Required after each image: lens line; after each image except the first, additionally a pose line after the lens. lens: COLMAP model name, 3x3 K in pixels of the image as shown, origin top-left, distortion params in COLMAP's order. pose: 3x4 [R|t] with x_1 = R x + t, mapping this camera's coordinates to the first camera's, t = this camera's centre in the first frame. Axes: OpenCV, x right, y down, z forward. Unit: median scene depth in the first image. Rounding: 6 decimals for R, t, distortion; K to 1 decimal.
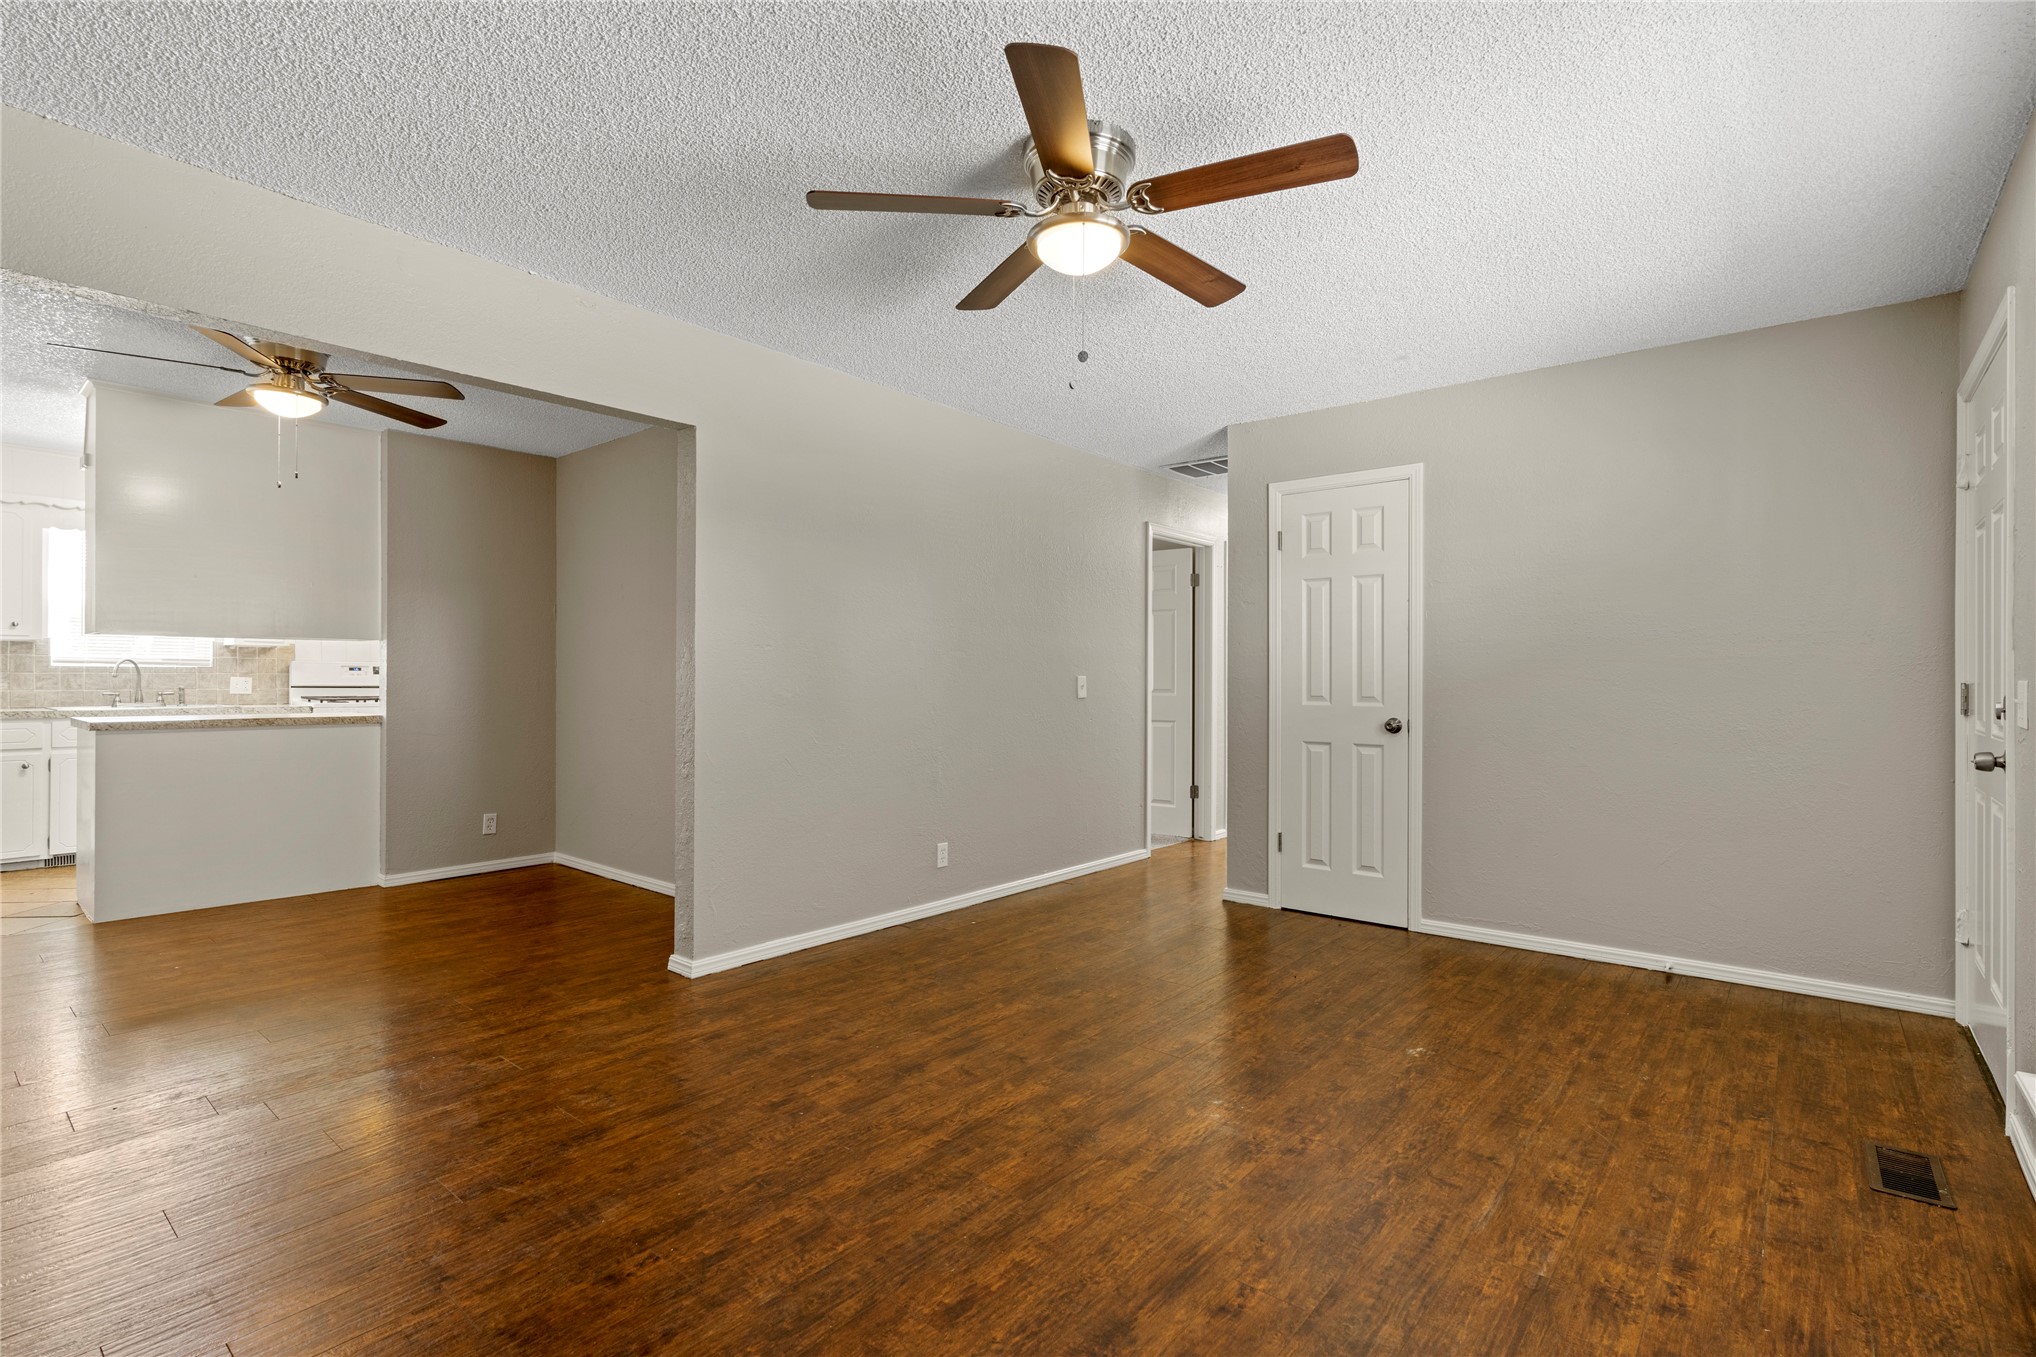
lens RADIAL K [[947.0, 0, 1031.6], [0, 947.0, 681.1], [0, 0, 1]] dist [-0.008613, 0.002636]
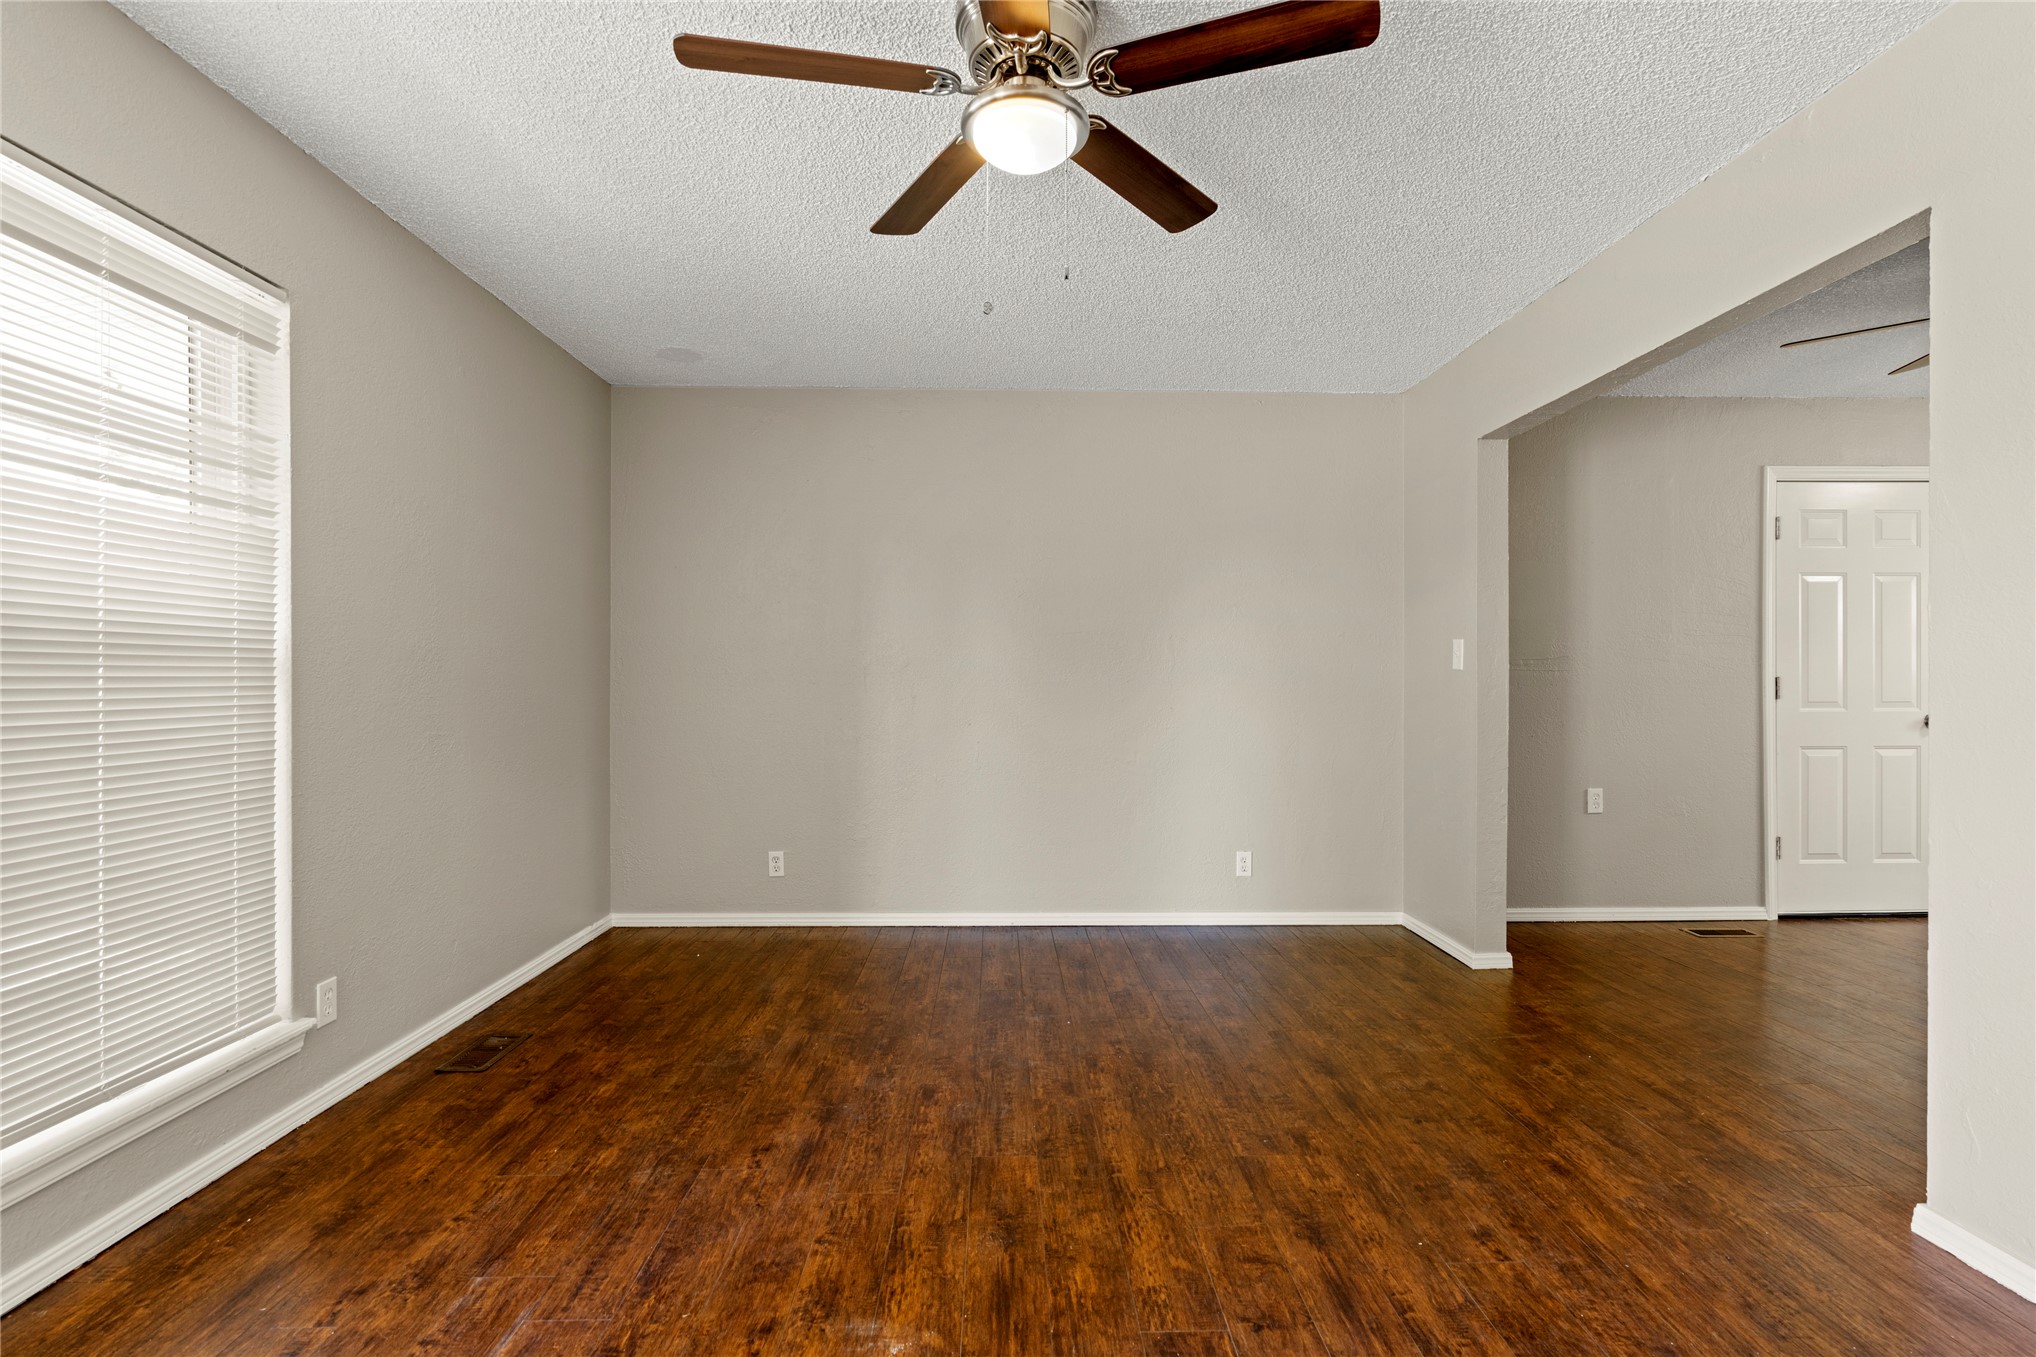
lens RADIAL K [[947.0, 0, 1027.8], [0, 947.0, 690.2], [0, 0, 1]] dist [-0.008613, 0.002636]
pose [[-0.753256, -0.000857, -0.657727, 0.481000], [-0.006177, 0.999964, 0.005771, 0.003242], [0.657699, 0.008410, -0.753234, 1.342529]]
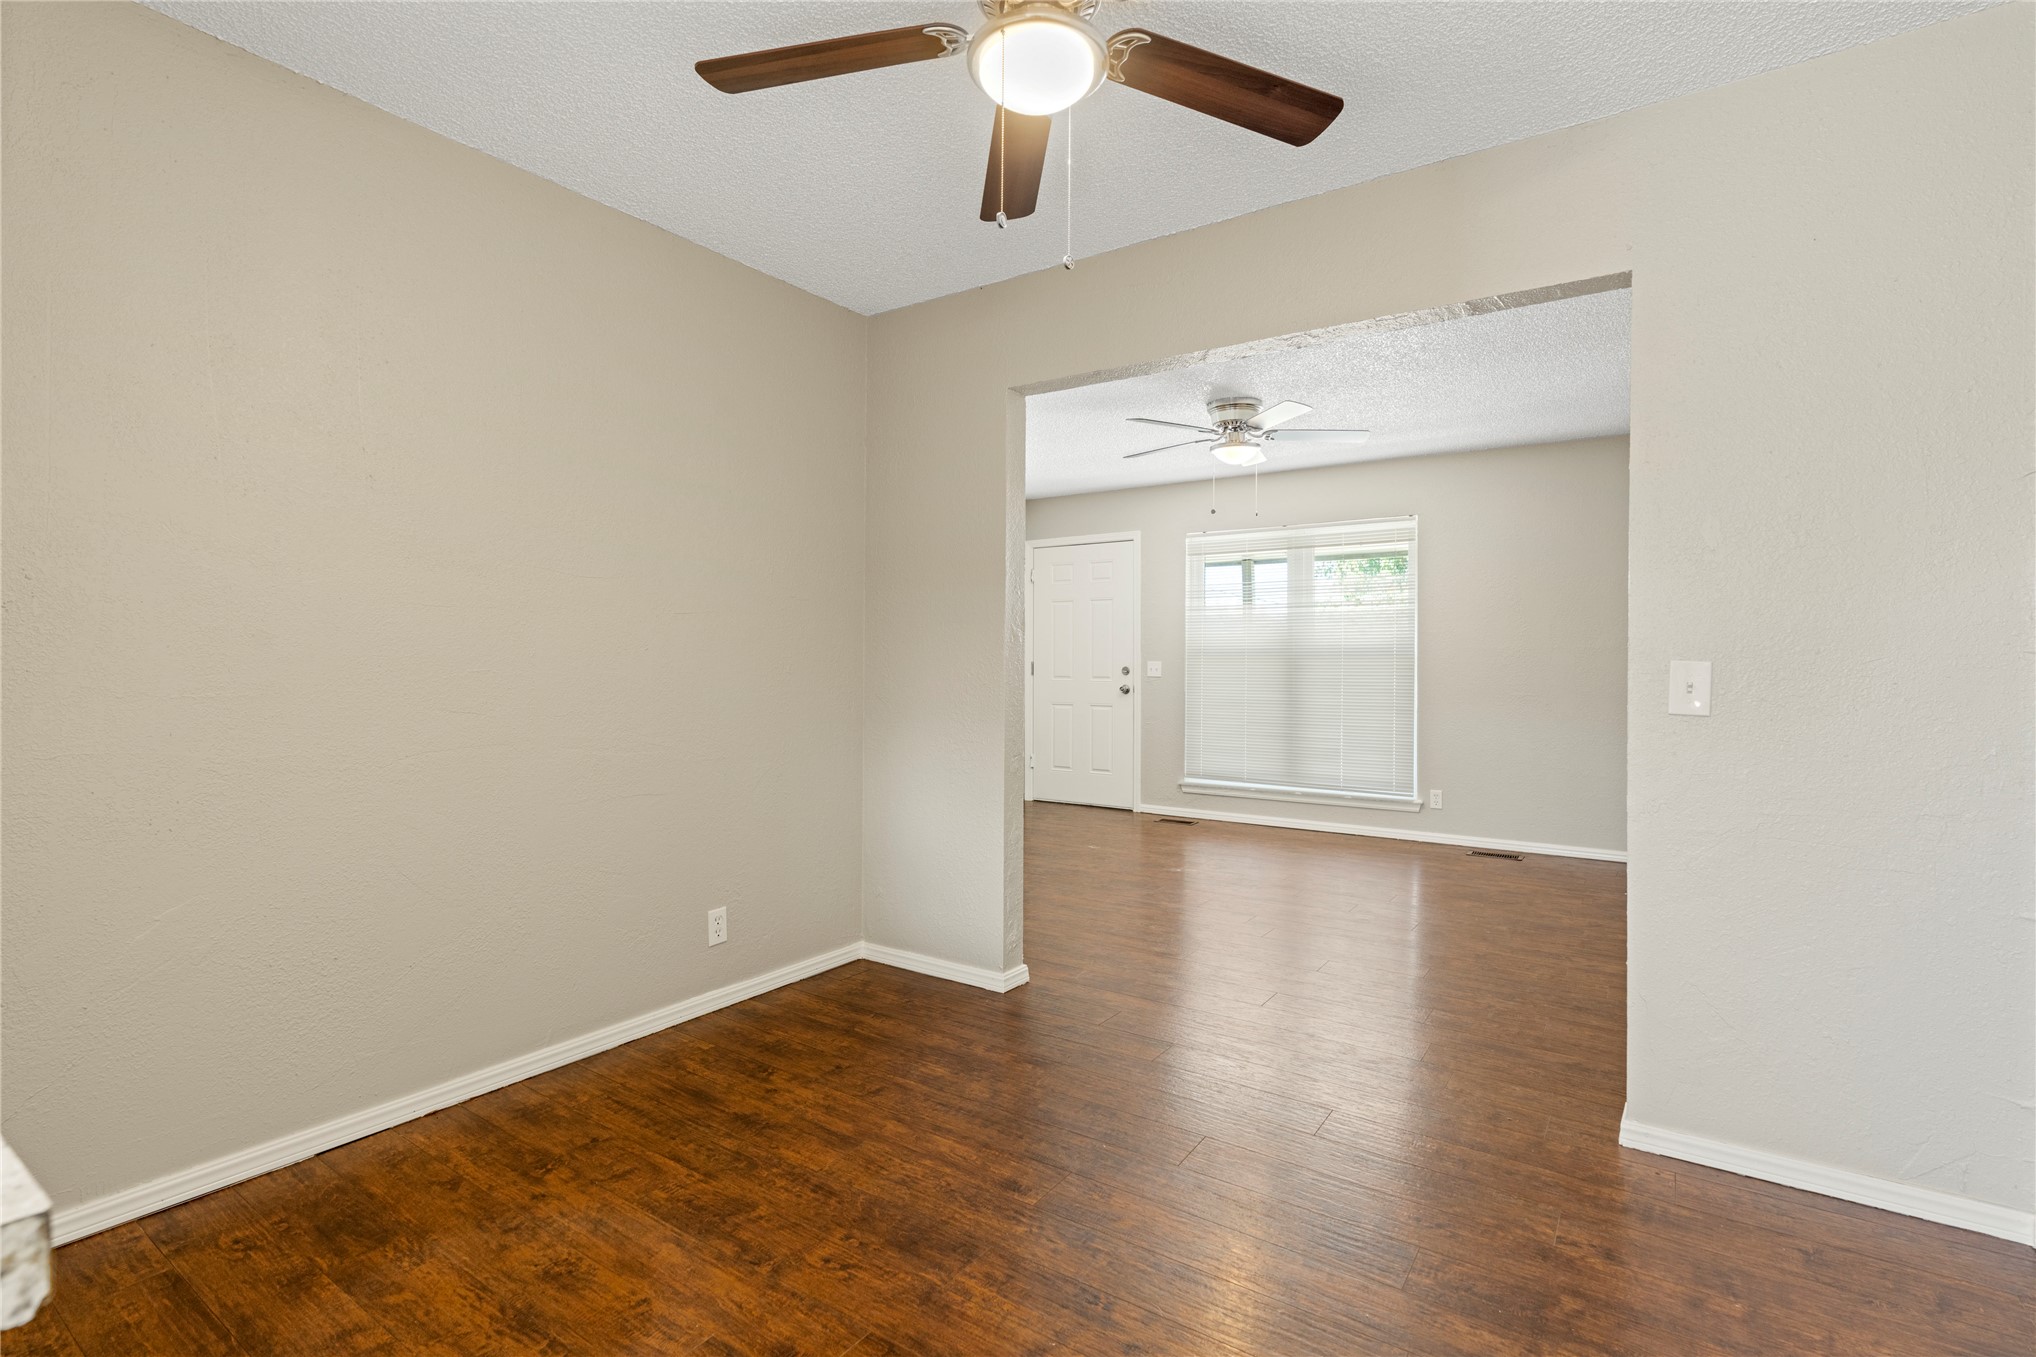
lens RADIAL K [[947.0, 0, 1036.8], [0, 947.0, 674.0], [0, 0, 1]] dist [-0.008613, 0.002636]
pose [[-0.100171, -0.017559, 0.994815, -1.608570], [-0.003187, 0.999845, 0.017327, -0.010940], [-0.994965, -0.001434, -0.100212, 1.358257]]
